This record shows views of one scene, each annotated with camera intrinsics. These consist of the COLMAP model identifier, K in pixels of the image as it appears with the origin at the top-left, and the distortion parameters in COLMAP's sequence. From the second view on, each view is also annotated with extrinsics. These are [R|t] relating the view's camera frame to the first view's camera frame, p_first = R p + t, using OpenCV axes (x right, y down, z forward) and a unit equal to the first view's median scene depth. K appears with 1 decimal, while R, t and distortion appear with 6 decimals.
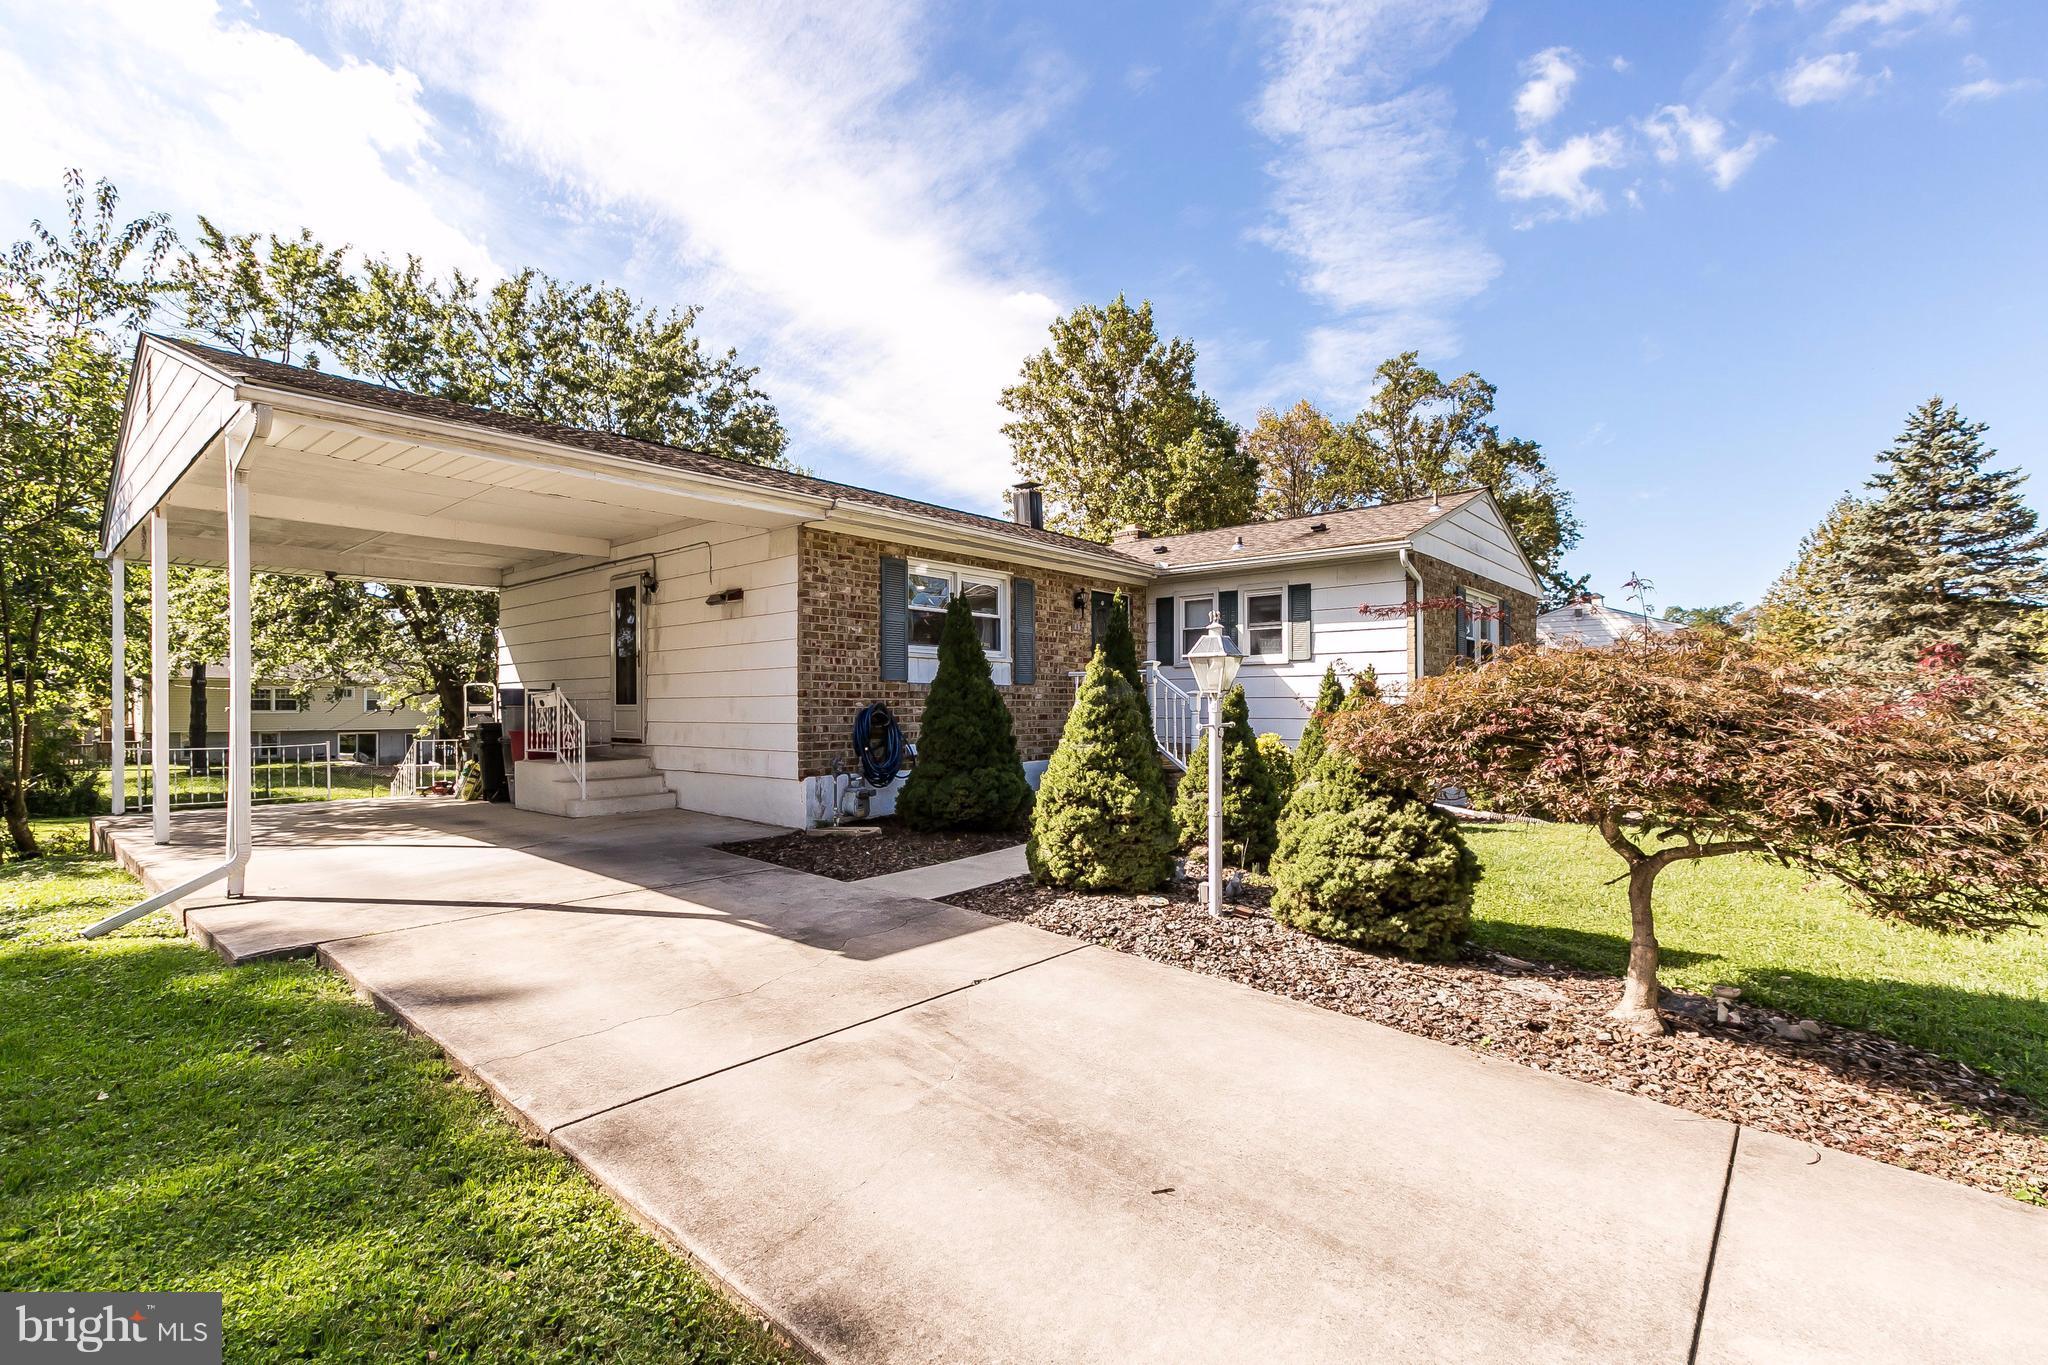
lens RADIAL K [[923.4, 0, 1025.4], [0, 923.4, 695.6], [0, 0, 1]] dist [-0.000448, 0.000233]
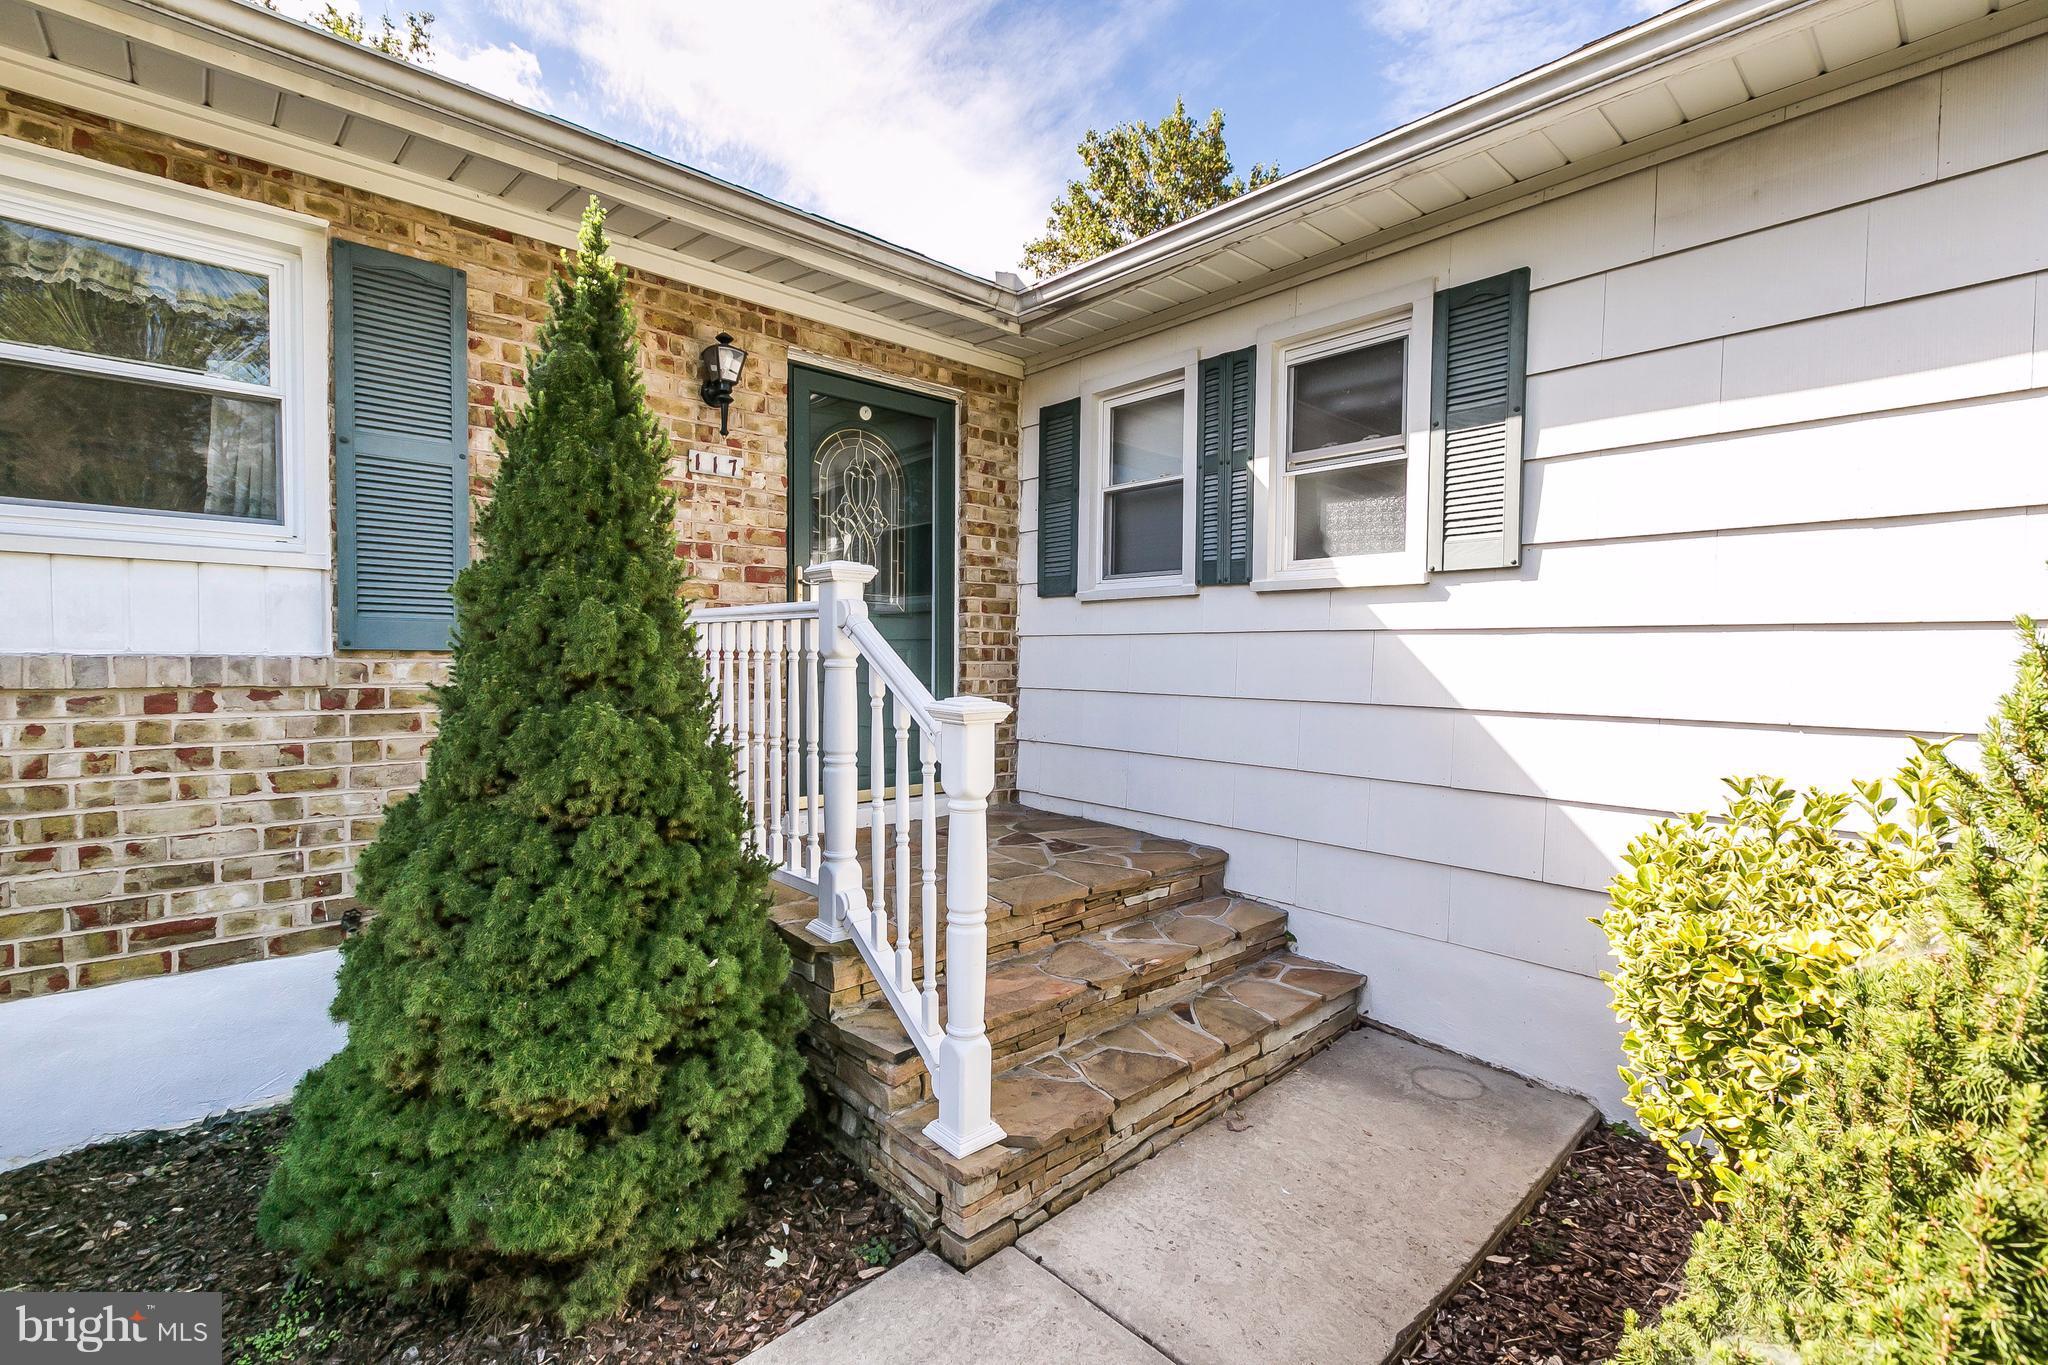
lens RADIAL K [[923.4, 0, 1020.6], [0, 923.4, 670.5], [0, 0, 1]] dist [-0.000448, 0.000233]
pose [[0.993801, 0.014812, -0.110178, 0.174756], [-0.011695, 0.999515, 0.028878, -0.014240], [0.110552, -0.027411, 0.993492, 0.638696]]
